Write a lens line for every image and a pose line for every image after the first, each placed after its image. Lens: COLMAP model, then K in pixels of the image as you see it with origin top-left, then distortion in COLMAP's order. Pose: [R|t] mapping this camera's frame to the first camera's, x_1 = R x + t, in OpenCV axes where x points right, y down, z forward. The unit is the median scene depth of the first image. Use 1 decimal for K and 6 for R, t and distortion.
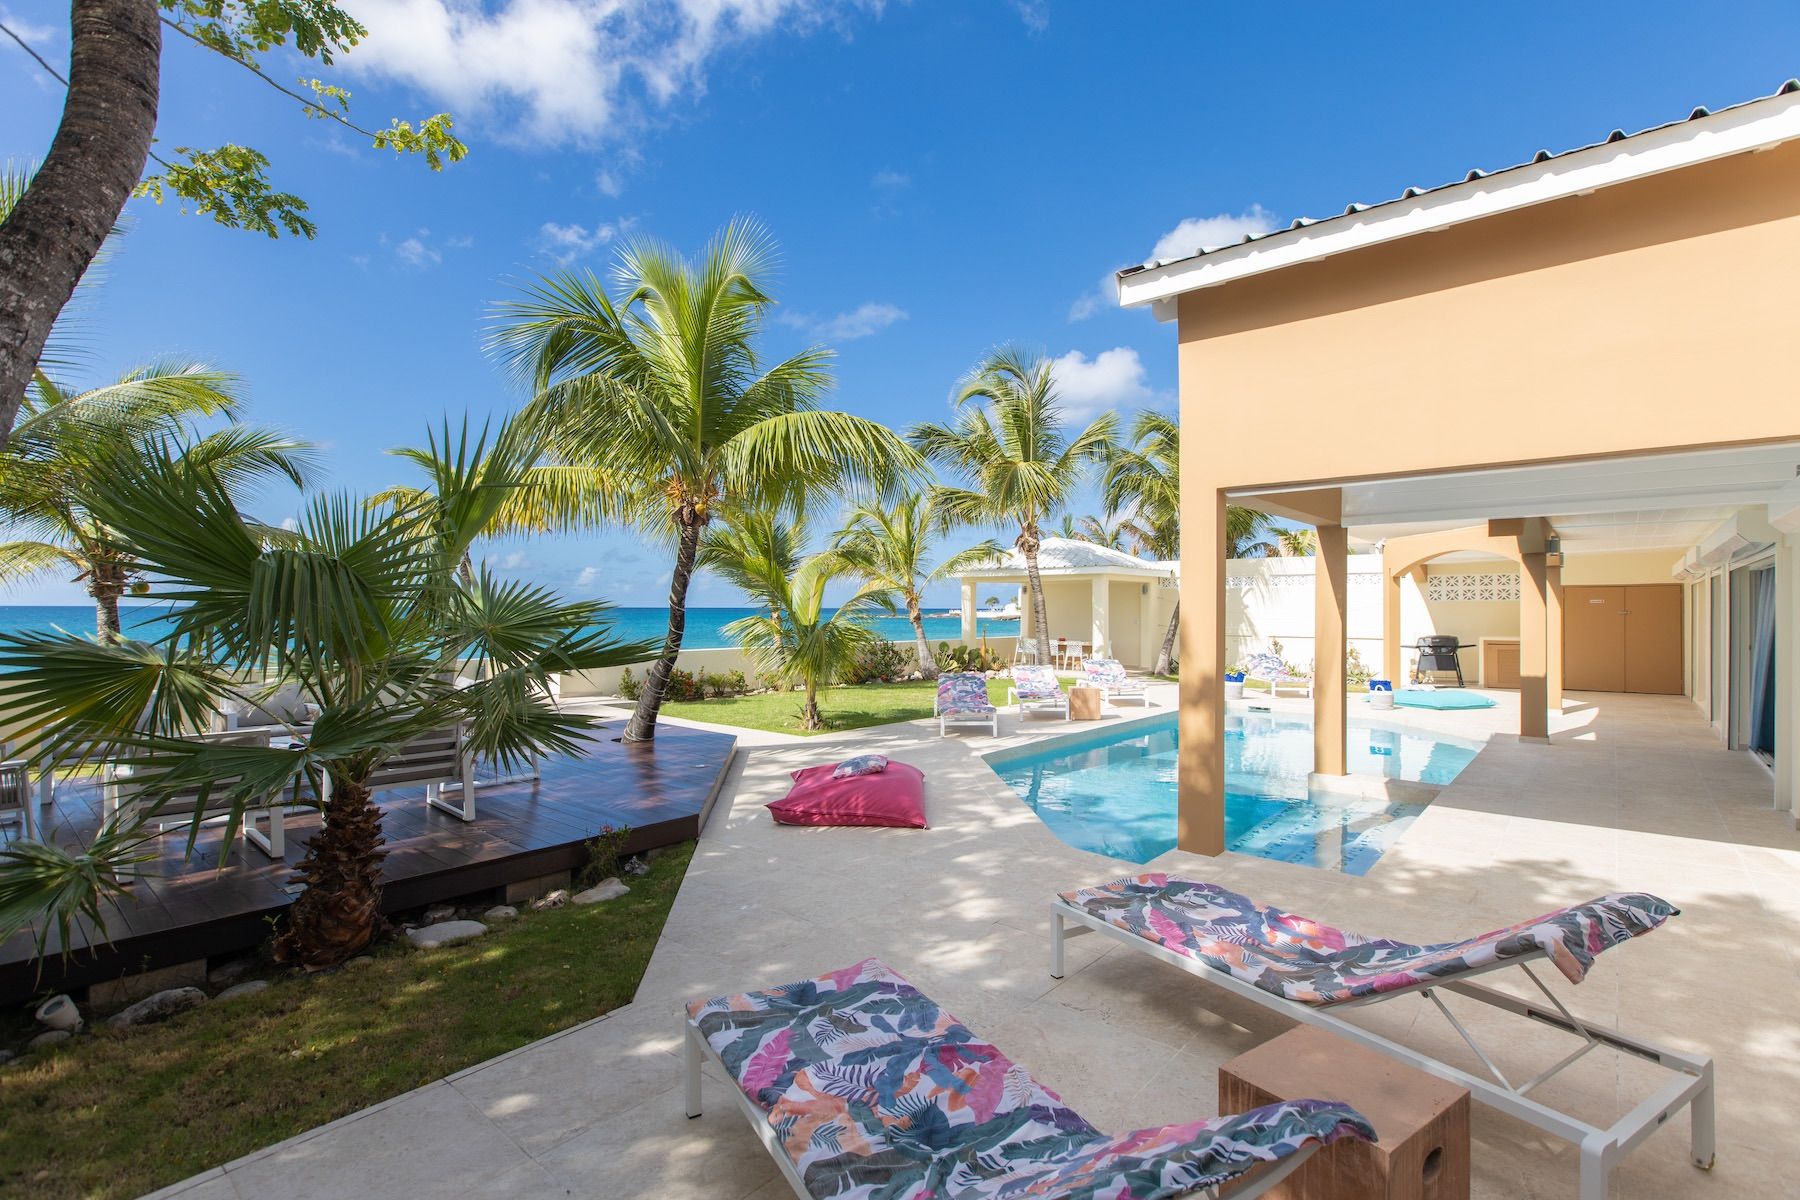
lens RADIAL K [[852.2, 0, 900.0], [0, 852.2, 600.0], [0, 0, 1]] dist [-0.000038, -0.000226]
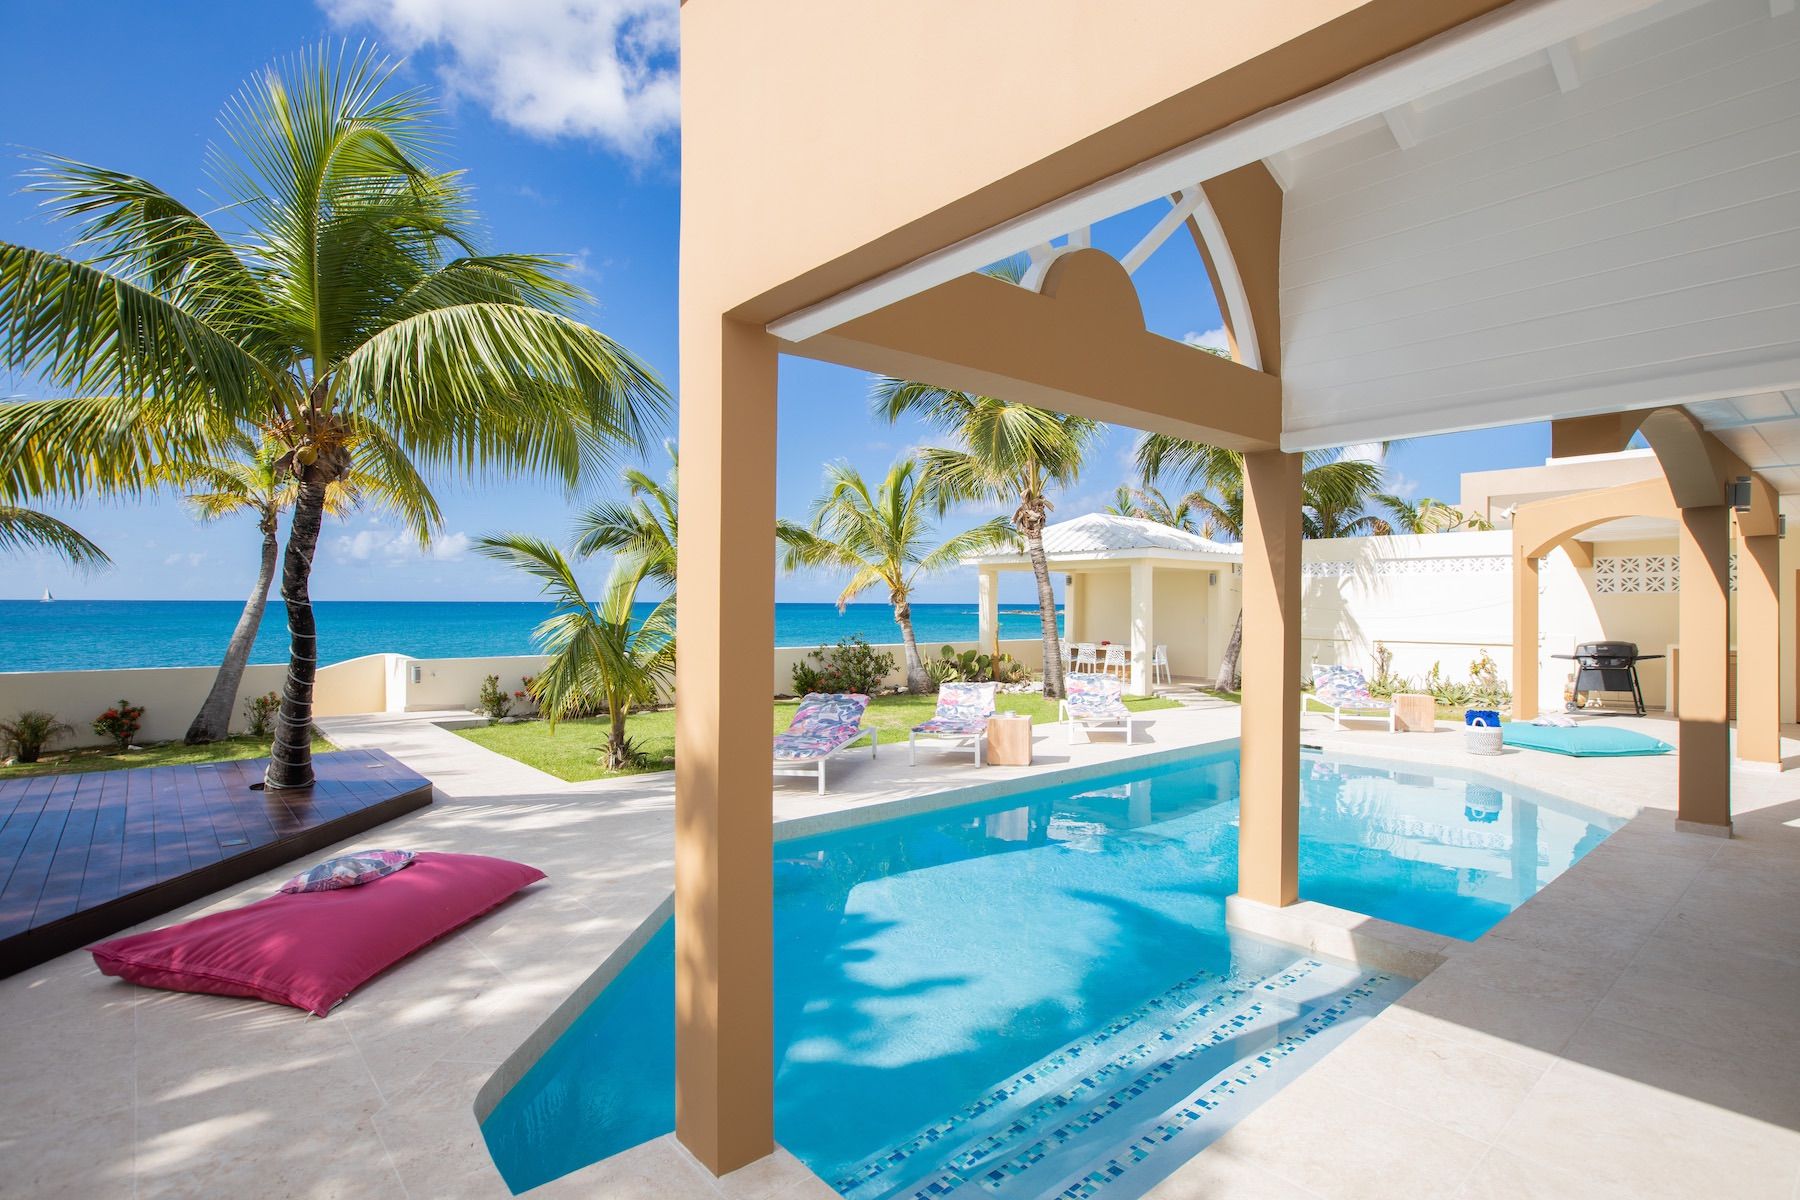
lens RADIAL K [[923.8, 0, 900.0], [0, 923.8, 600.0], [0, 0, 1]] dist [-0.018001, 0.000749]
pose [[0.990537, 0.000173, -0.137246, 0.147091], [0.000412, 0.999991, 0.004232, 0.003407], [0.137245, -0.004249, 0.990528, 0.158220]]
